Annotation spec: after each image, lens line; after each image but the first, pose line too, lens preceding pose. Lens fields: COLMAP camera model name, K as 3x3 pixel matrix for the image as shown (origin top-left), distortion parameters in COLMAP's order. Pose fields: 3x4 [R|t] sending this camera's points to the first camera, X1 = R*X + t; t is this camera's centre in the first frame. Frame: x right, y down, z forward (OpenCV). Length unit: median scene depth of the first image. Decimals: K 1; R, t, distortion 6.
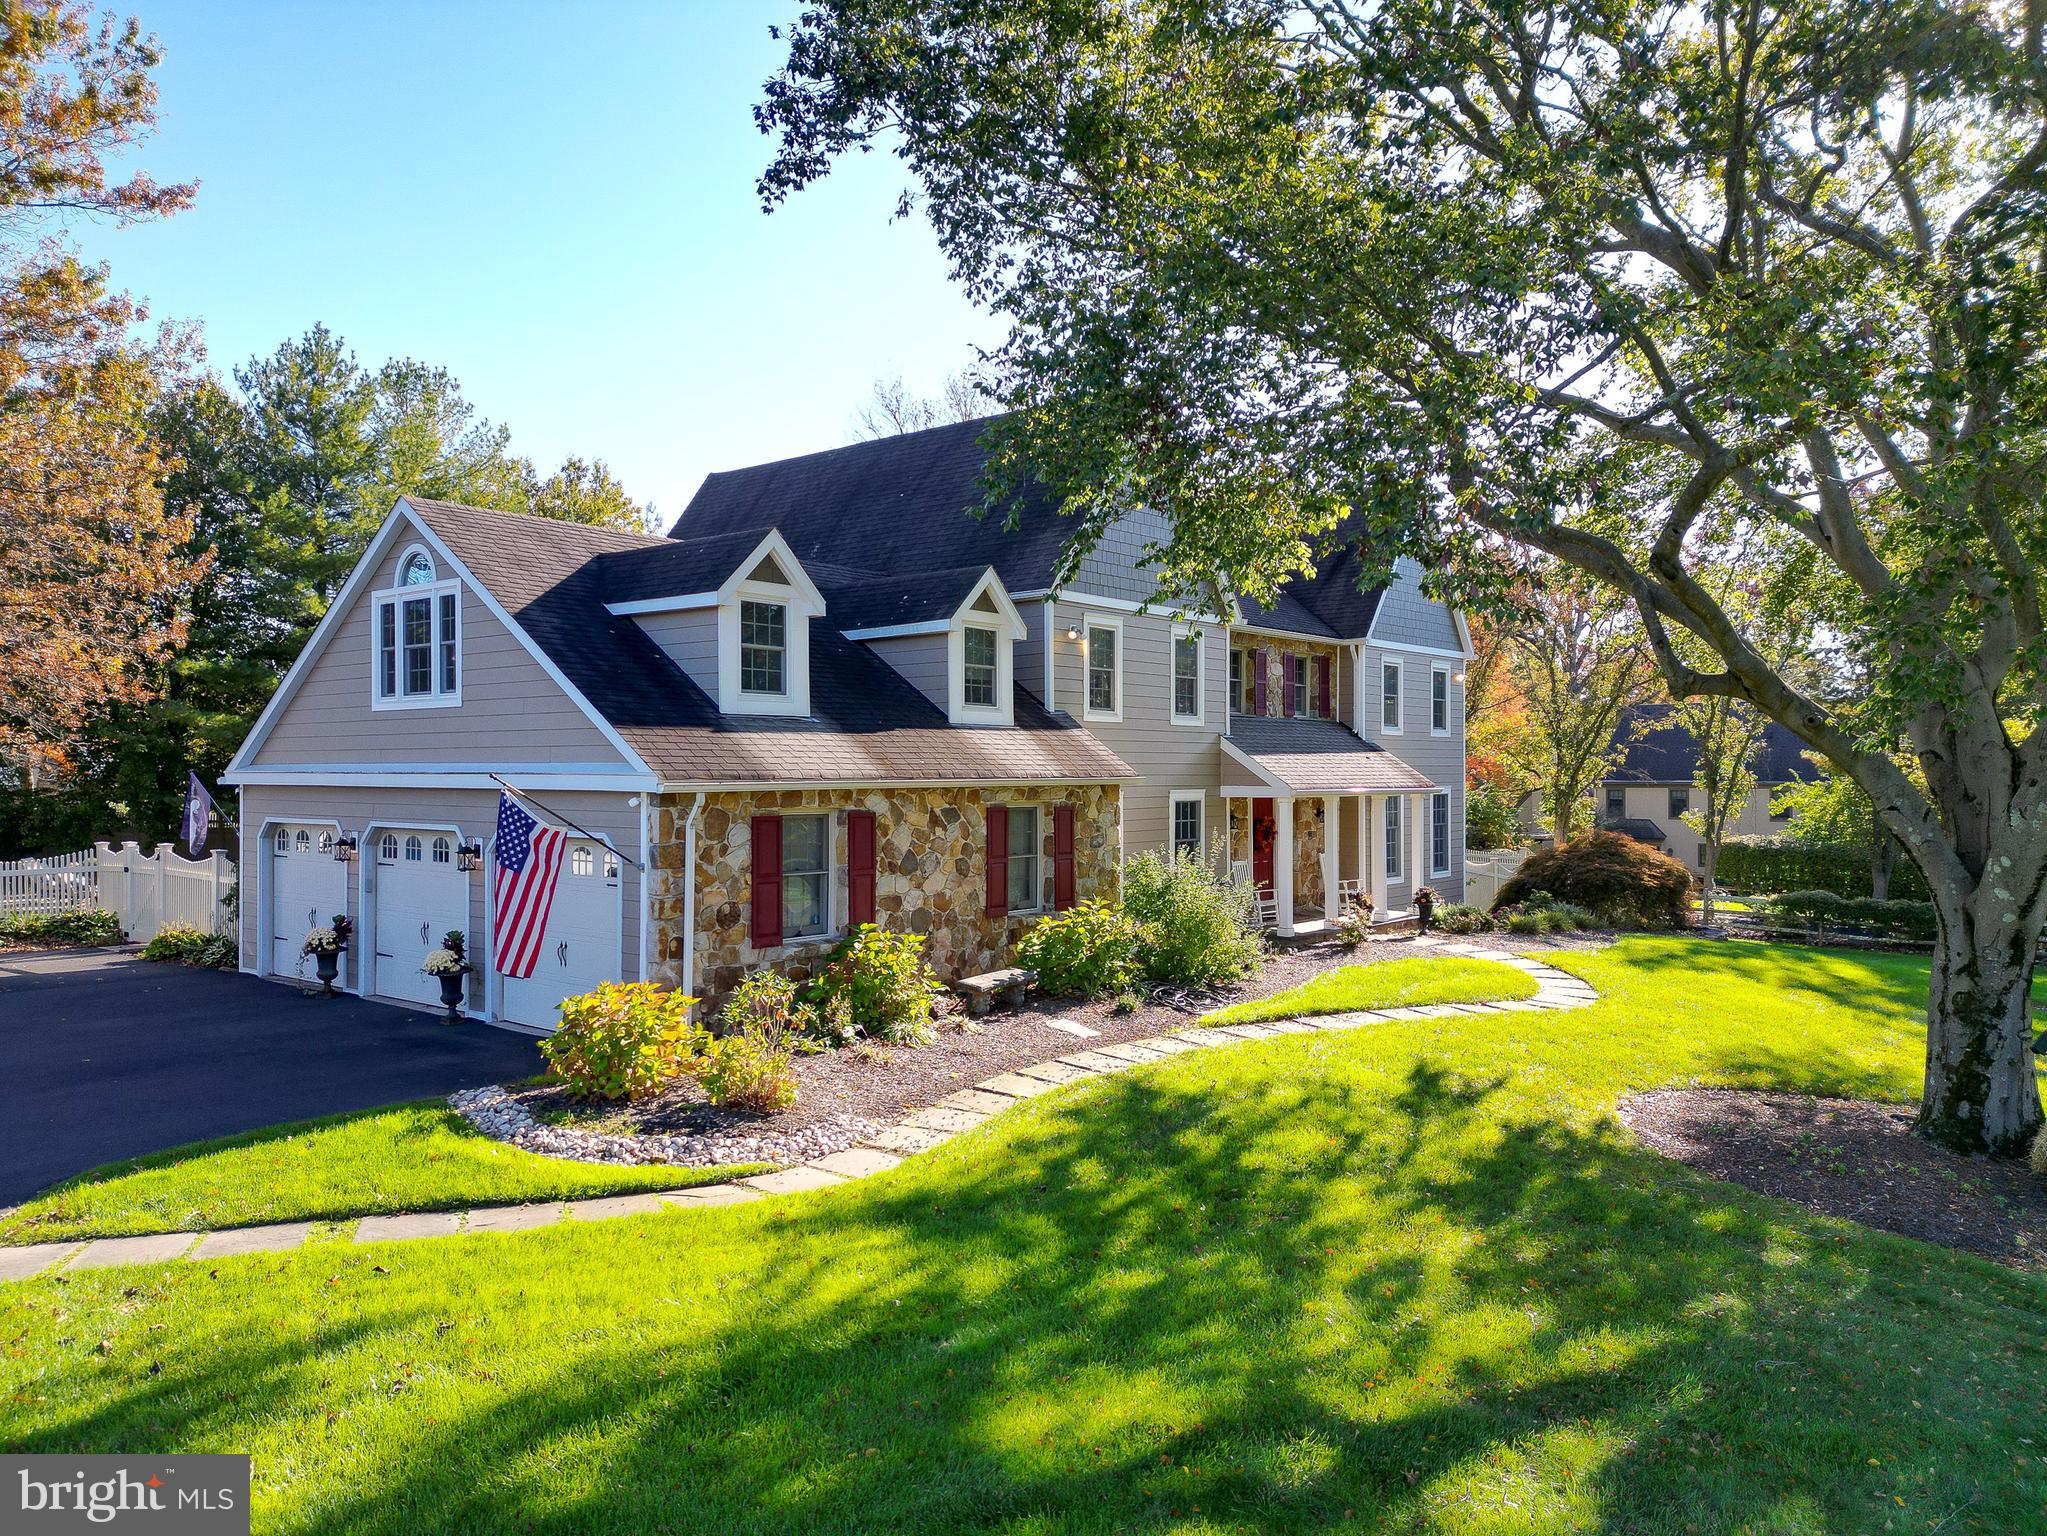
lens RADIAL K [[1427.1, 0, 1021.7], [0, 1427.1, 769.2], [0, 0, 1]] dist [0.037994, -0.021003]
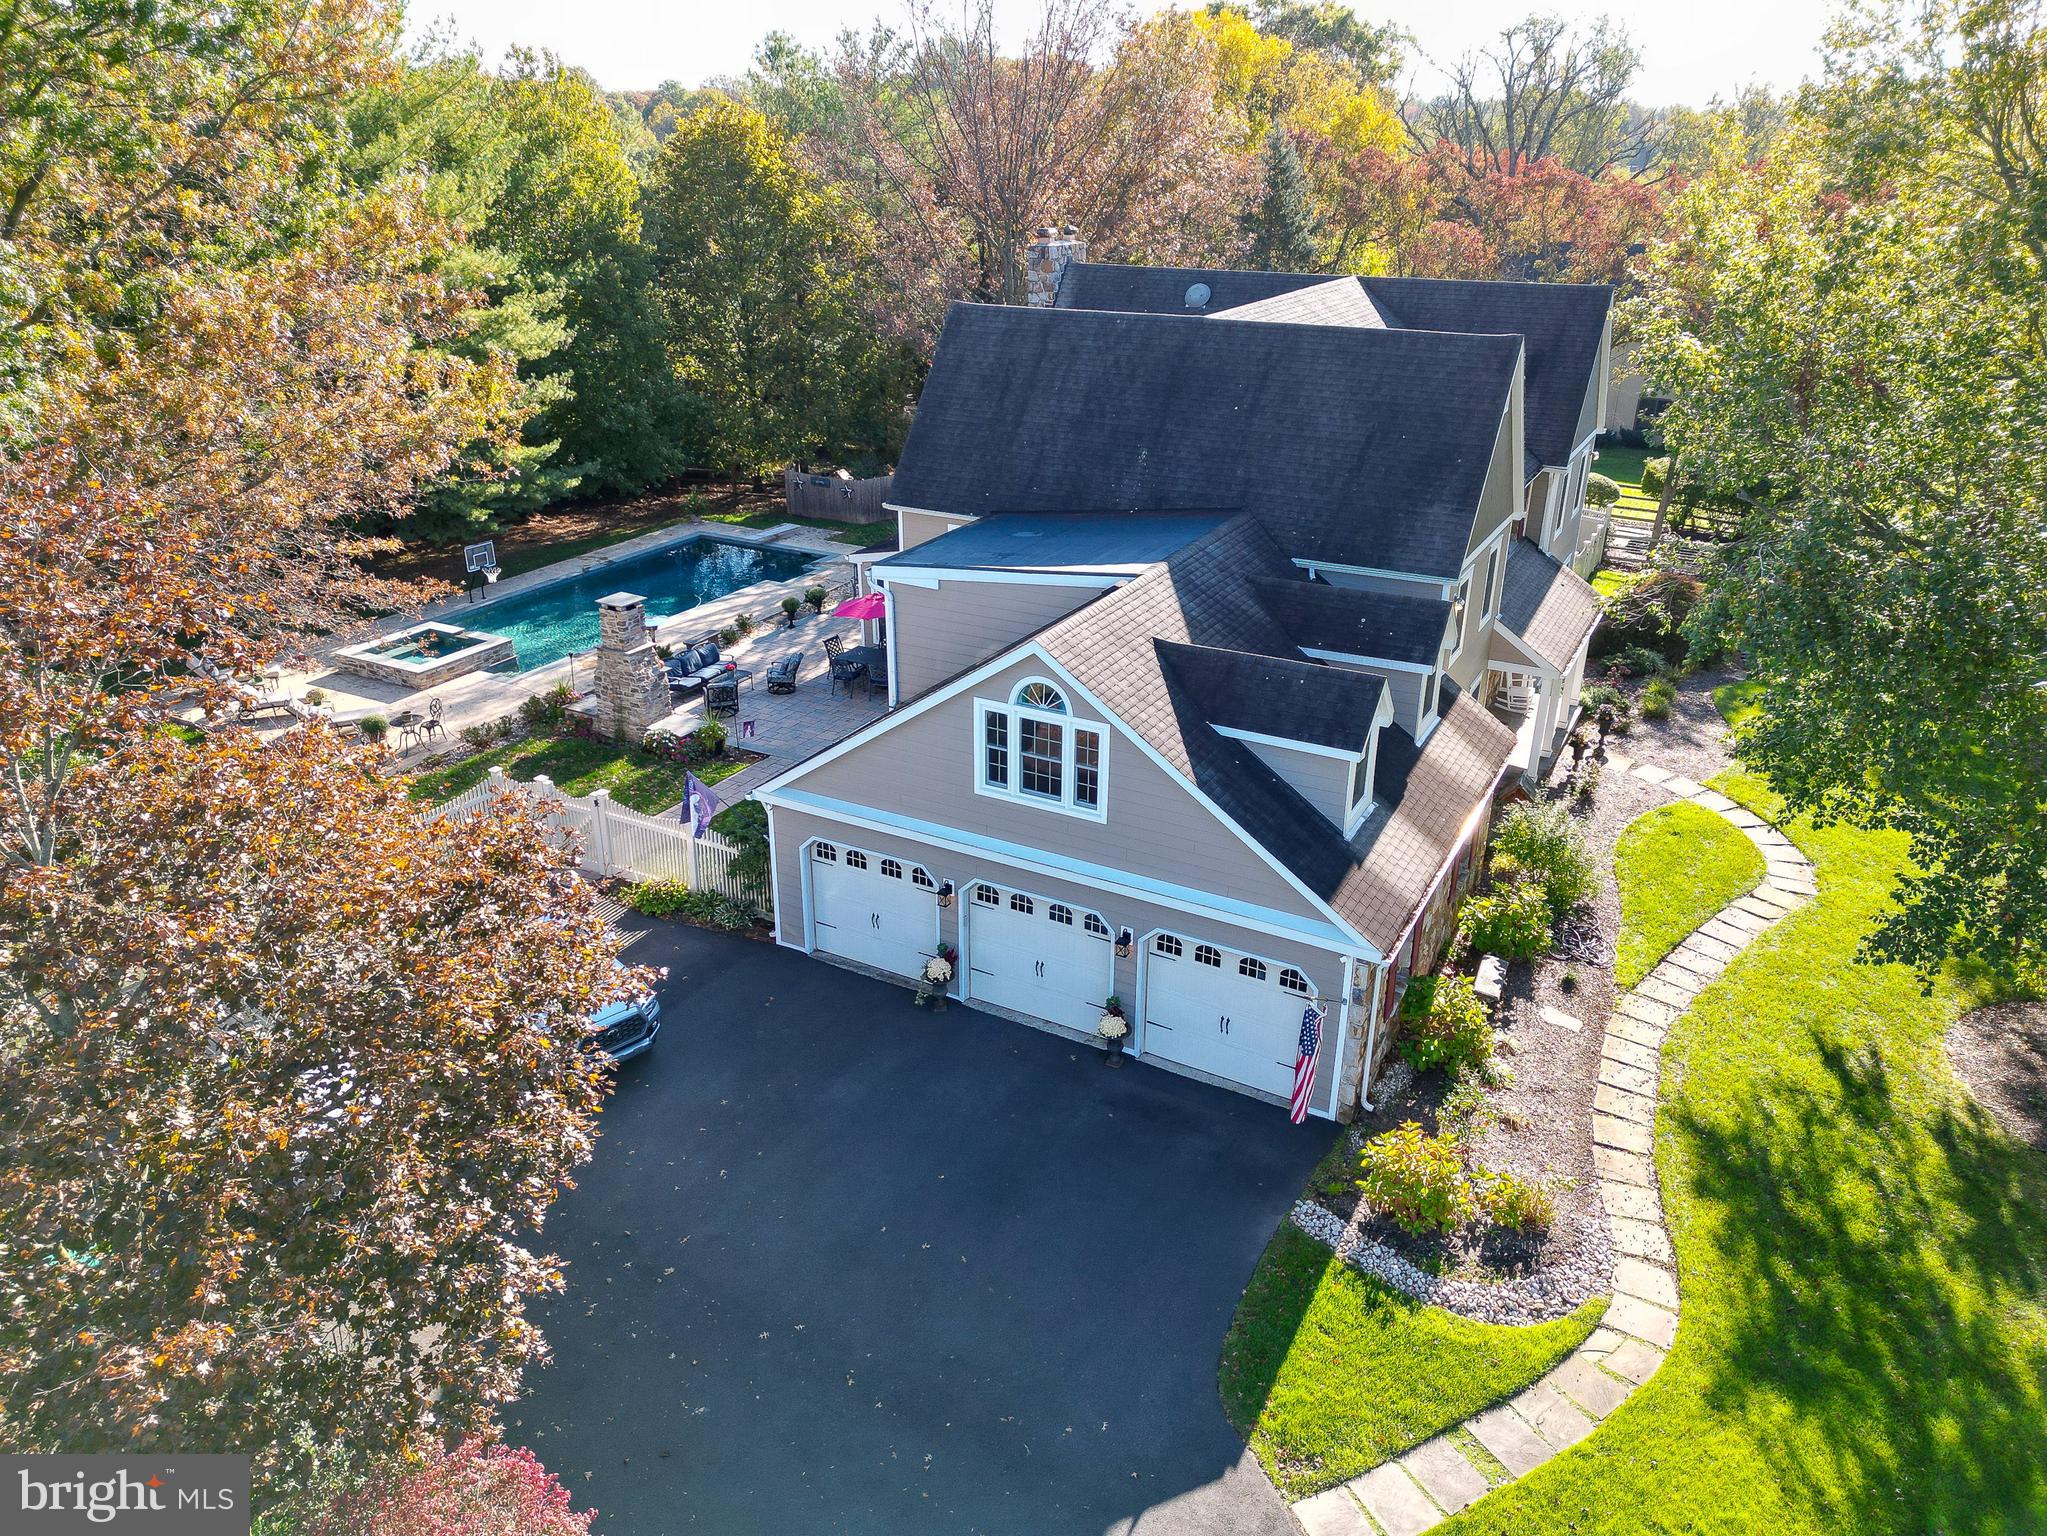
lens RADIAL K [[1427.1, 0, 1023.3], [0, 1427.1, 768.5], [0, 0, 1]] dist [0.037994, -0.021003]
pose [[0.983821, -0.070611, 0.164653, -0.996486], [-0.000364, 0.918263, 0.395970, -0.849406], [-0.179154, -0.389624, 0.903381, -0.054126]]
